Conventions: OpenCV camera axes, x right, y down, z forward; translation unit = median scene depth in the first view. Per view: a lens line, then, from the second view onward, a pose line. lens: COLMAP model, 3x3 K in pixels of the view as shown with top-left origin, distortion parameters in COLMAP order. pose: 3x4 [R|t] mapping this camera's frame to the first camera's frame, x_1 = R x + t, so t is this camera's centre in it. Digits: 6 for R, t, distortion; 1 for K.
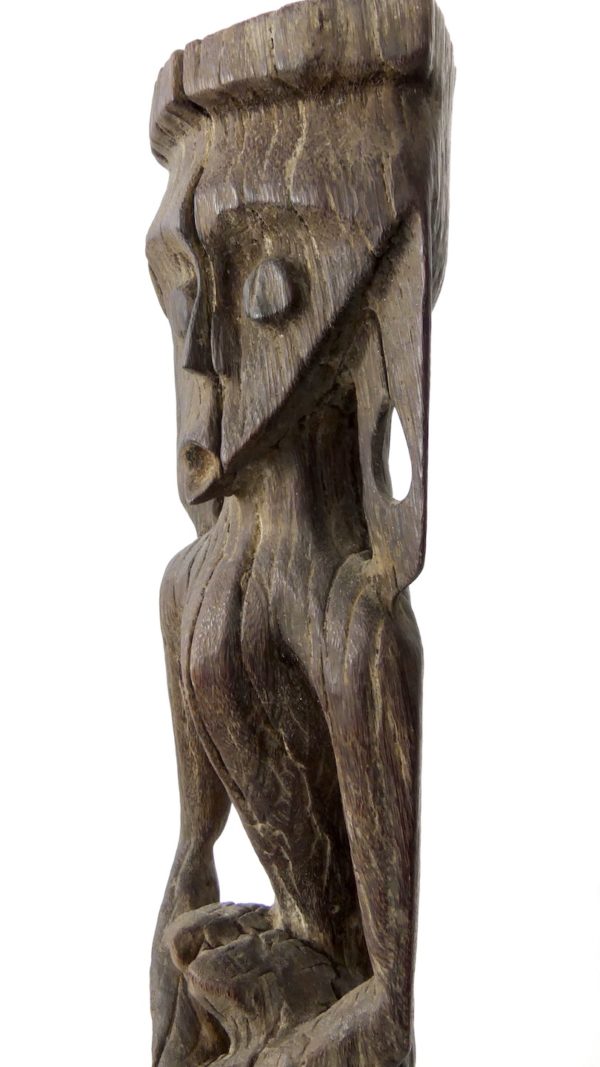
lens RADIAL K [[817.5, 0, 300.0], [0, 817.5, 533.5], [0, 0, 1]] dist [-0.008965, -0.003860]
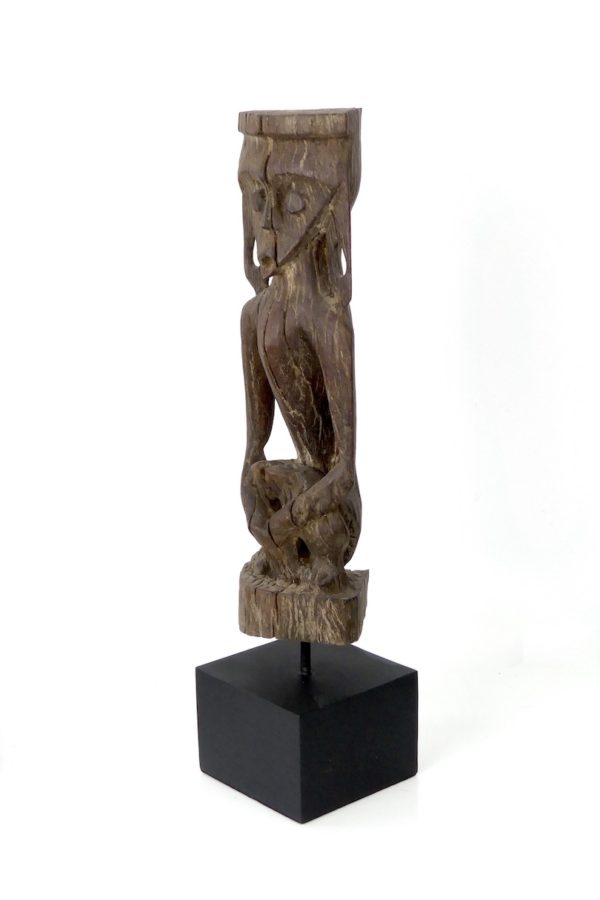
lens RADIAL K [[1613.4, 0, 300.0], [0, 1613.4, 450.0], [0, 0, 1]] dist [-0.022161, -0.016452]
pose [[0.998908, -0.031520, 0.034480, -0.221440], [0.028980, 0.996996, 0.071827, 0.146562], [-0.036640, -0.070749, 0.996821, -4.299821]]
